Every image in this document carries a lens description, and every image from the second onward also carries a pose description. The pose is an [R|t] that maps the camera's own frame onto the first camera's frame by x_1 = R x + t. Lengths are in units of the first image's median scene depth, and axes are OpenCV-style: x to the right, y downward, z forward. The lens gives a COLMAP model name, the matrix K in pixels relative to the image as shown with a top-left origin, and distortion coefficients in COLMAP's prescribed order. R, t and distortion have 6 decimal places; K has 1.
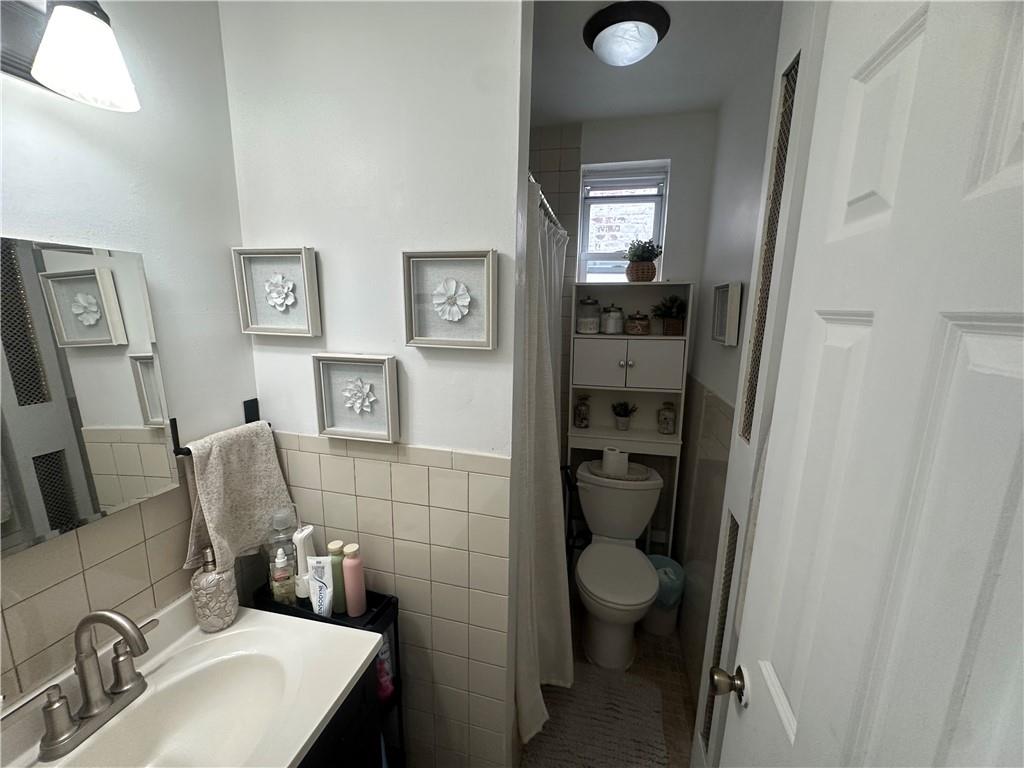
lens RADIAL K [[407.5, 0, 507.1], [0, 407.5, 382.0], [0, 0, 1]] dist [-0.005346, 0.000847]
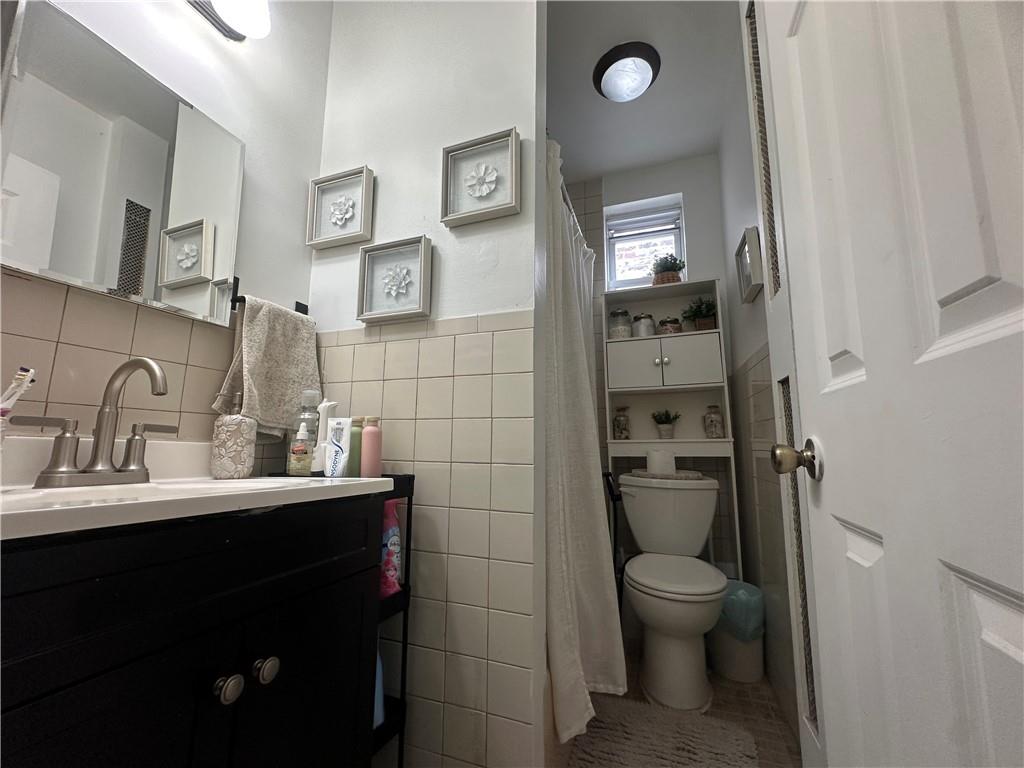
lens RADIAL K [[407.5, 0, 507.4], [0, 407.5, 381.8], [0, 0, 1]] dist [-0.005346, 0.000847]
pose [[0.994316, -0.020322, -0.104516, 0.037782], [-0.014788, 0.945741, -0.324584, 0.565308], [0.105441, 0.324285, 0.940065, 0.076575]]
